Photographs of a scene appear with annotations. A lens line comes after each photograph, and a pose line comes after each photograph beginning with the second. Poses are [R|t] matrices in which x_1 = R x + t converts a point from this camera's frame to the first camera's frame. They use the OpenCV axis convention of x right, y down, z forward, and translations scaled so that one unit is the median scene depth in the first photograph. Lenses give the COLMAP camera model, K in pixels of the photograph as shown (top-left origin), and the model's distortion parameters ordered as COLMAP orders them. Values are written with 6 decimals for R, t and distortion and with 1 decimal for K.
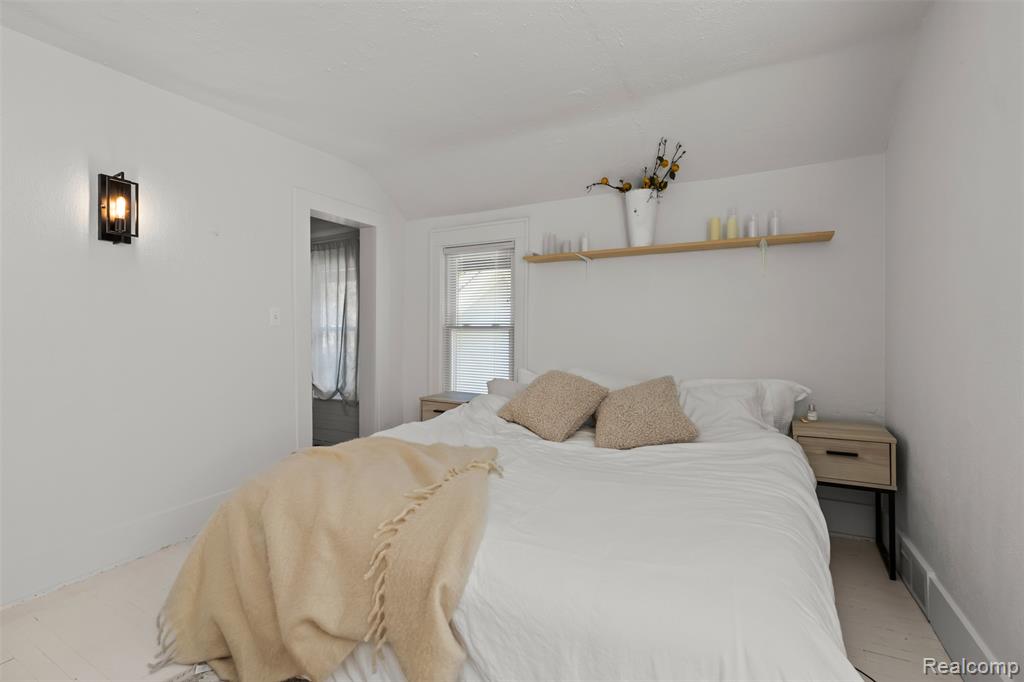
lens RADIAL K [[460.8, 0, 510.8], [0, 460.8, 341.6], [0, 0, 1]] dist [0.001457, 0.001322]
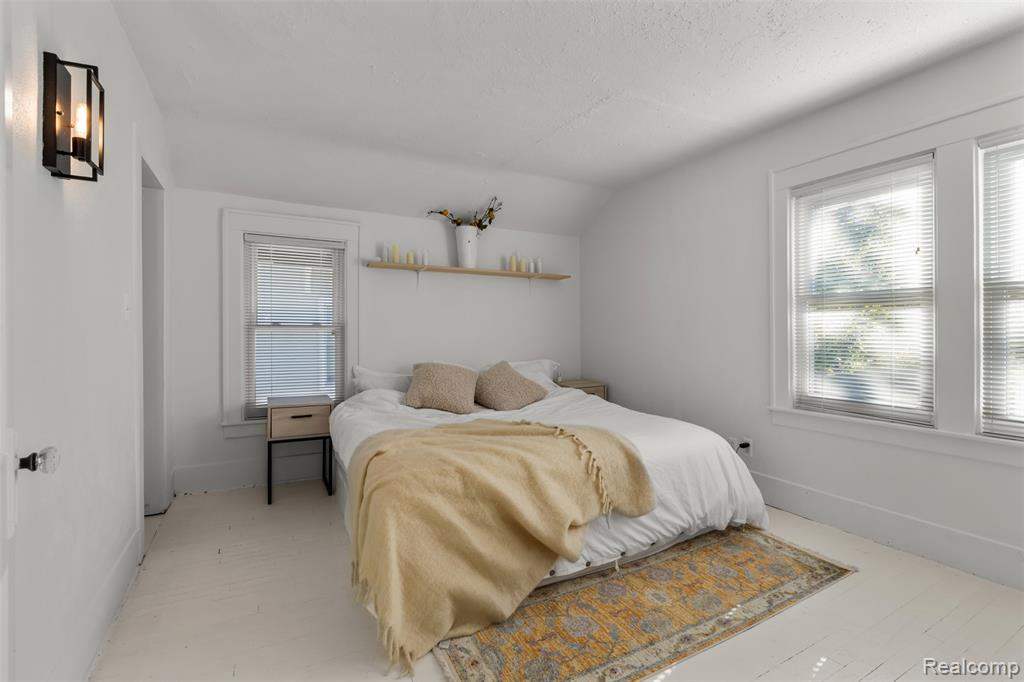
lens RADIAL K [[460.8, 0, 512.0], [0, 460.8, 333.5], [0, 0, 1]] dist [0.001457, 0.001322]
pose [[0.559417, 0.000727, 0.828886, -0.770864], [0.018394, 0.999742, -0.013290, 0.006773], [-0.828683, 0.022681, 0.559259, 0.146925]]
